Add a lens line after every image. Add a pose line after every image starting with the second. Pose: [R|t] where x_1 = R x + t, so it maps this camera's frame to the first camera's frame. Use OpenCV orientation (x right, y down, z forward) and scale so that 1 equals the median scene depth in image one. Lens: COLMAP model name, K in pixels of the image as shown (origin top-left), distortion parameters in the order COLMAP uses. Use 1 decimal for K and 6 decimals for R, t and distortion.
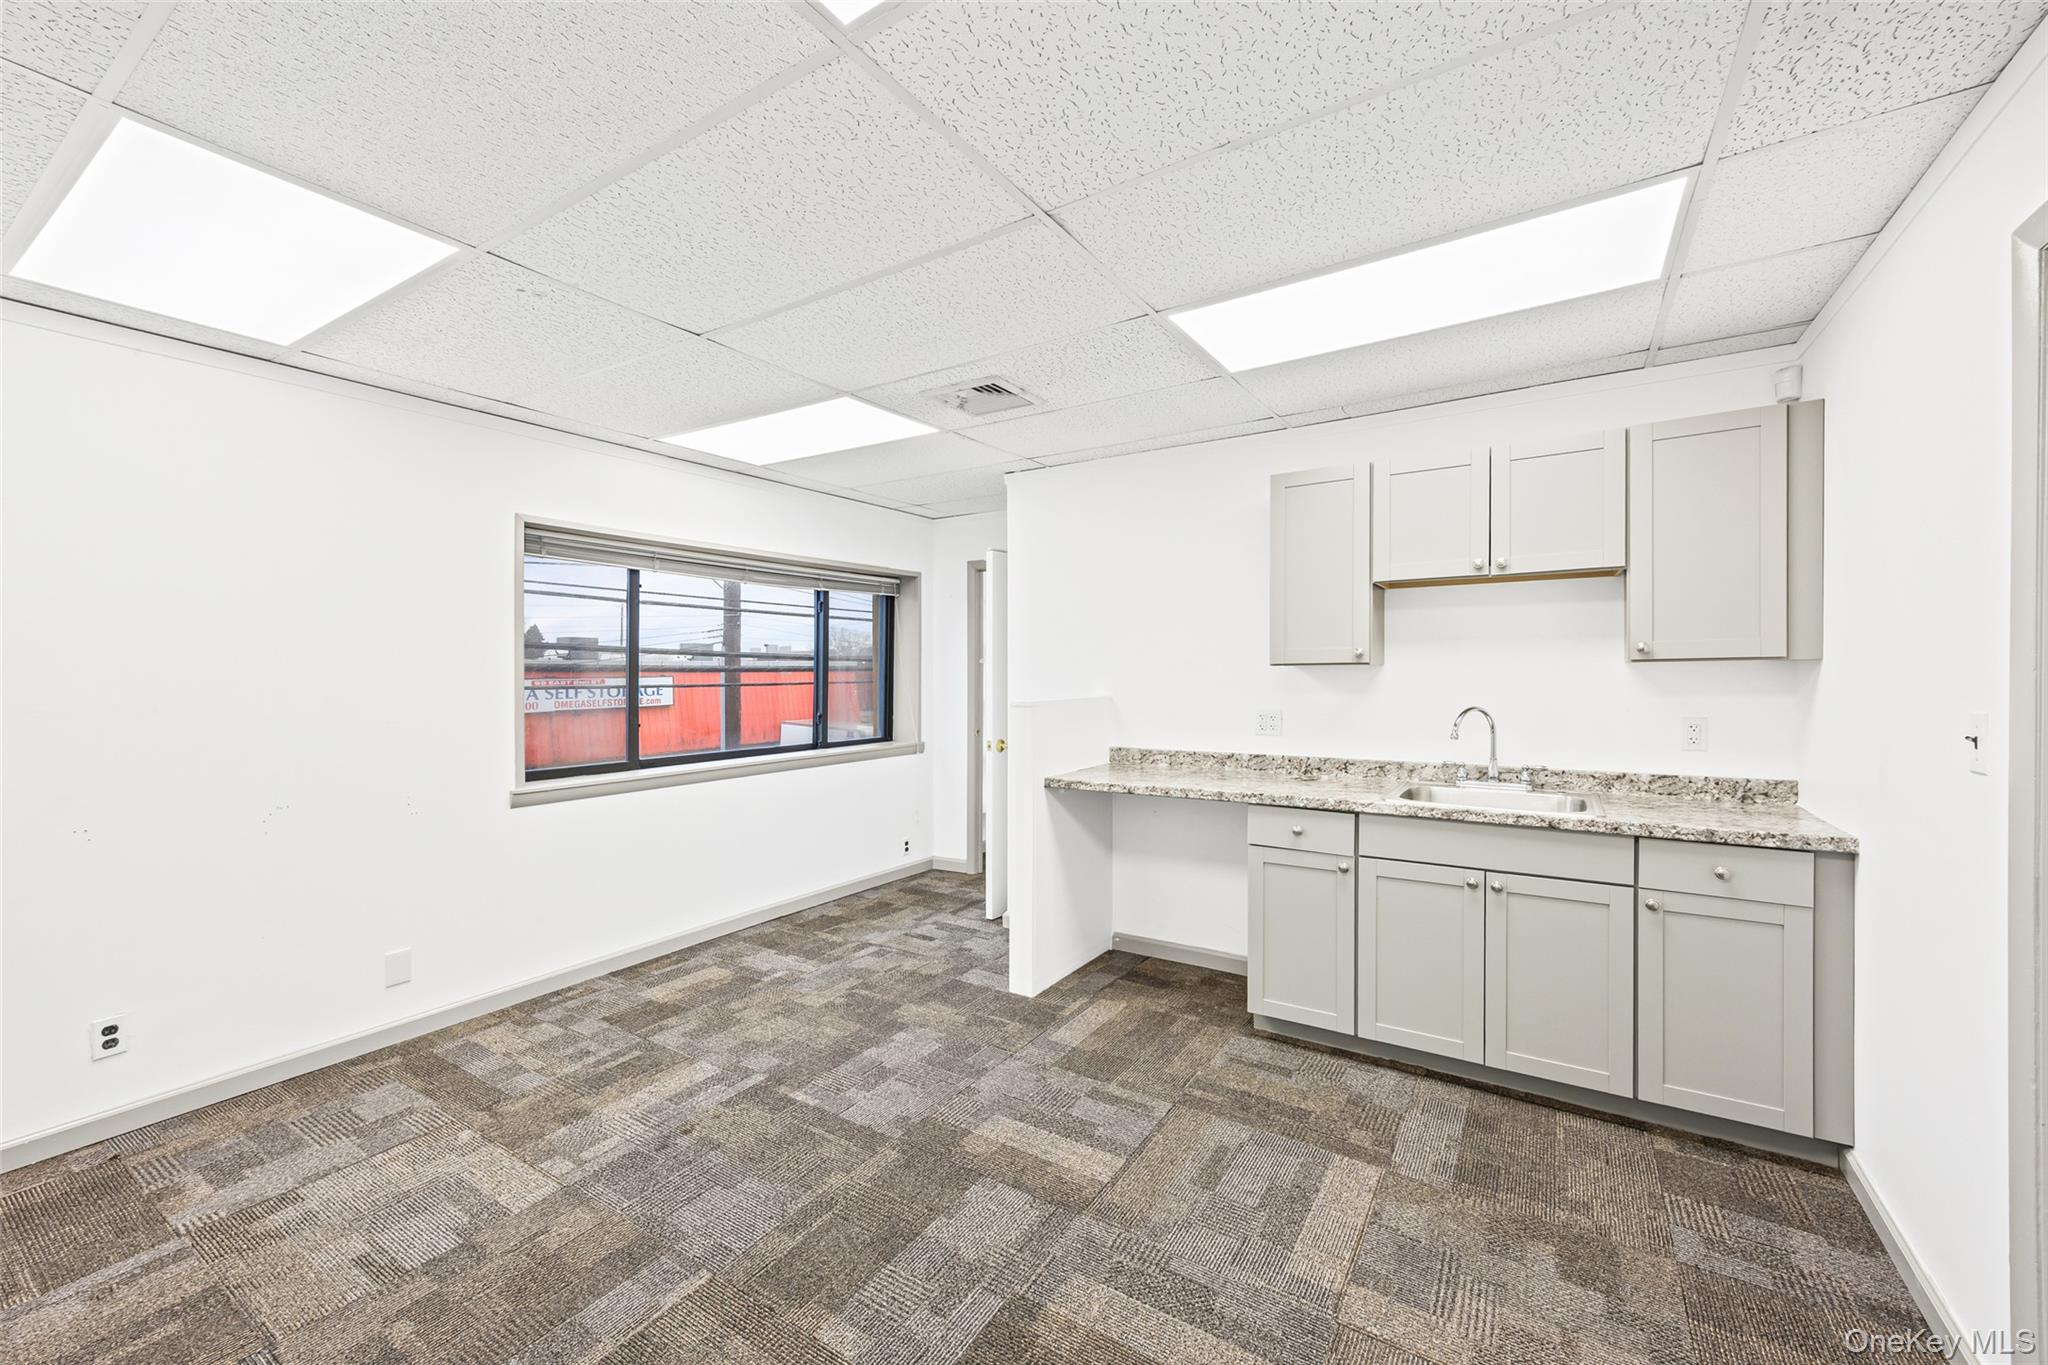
lens RADIAL K [[821.1, 0, 1034.4], [0, 821.1, 664.9], [0, 0, 1]] dist [0.004064, 0.000346]
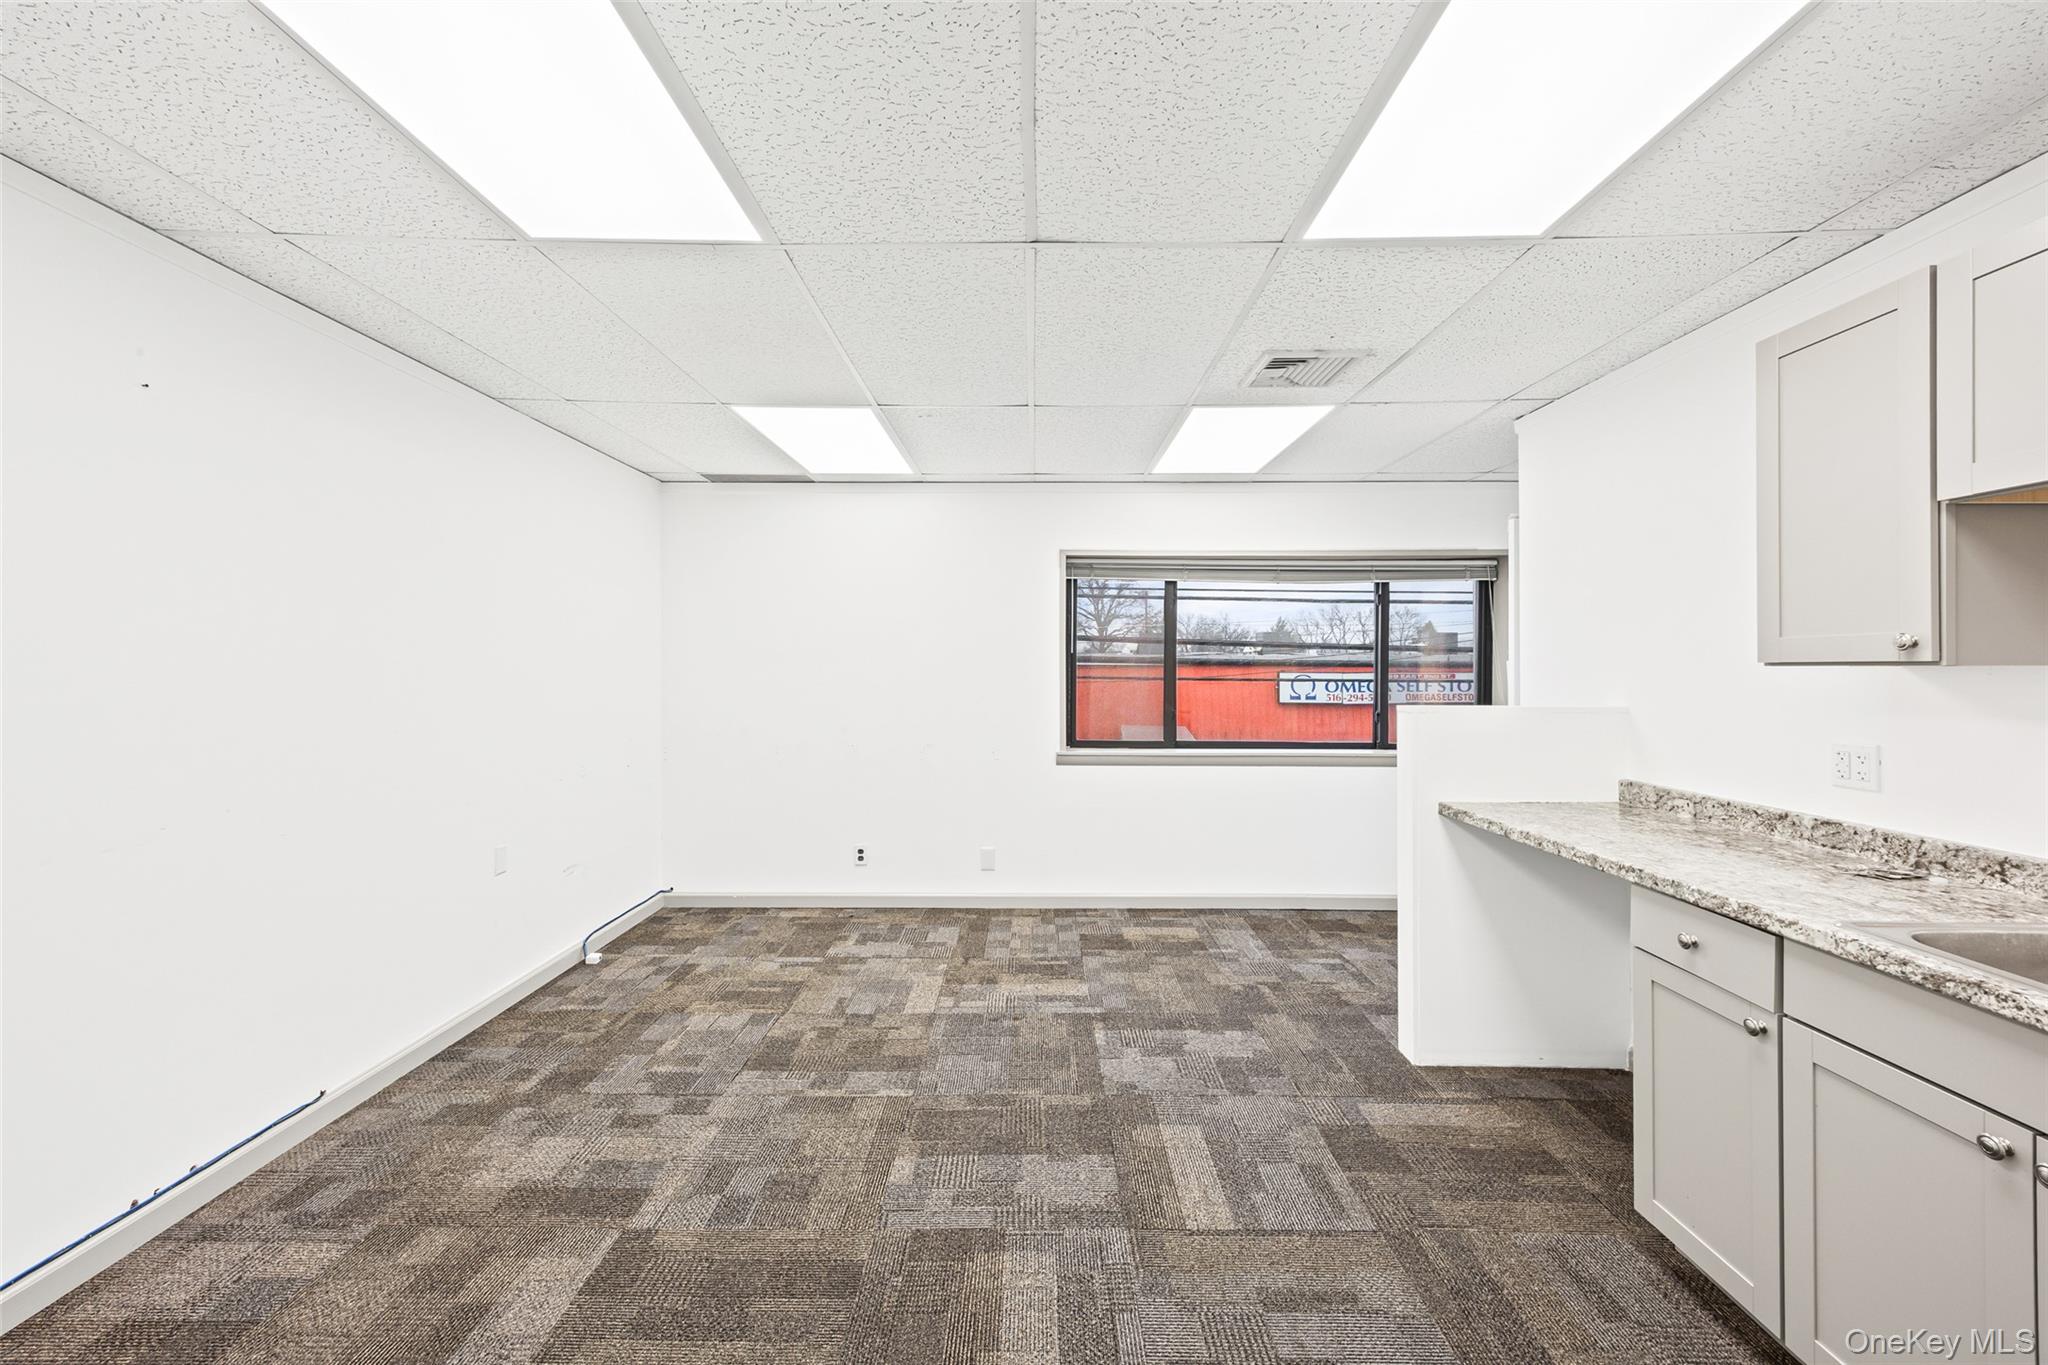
lens RADIAL K [[821.1, 0, 1027.5], [0, 821.1, 652.9], [0, 0, 1]] dist [0.004064, 0.000346]
pose [[0.525498, -0.004405, -0.850783, 0.542738], [-0.001985, 0.999978, -0.006403, -0.003452], [0.850792, 0.005053, 0.525478, 0.254598]]
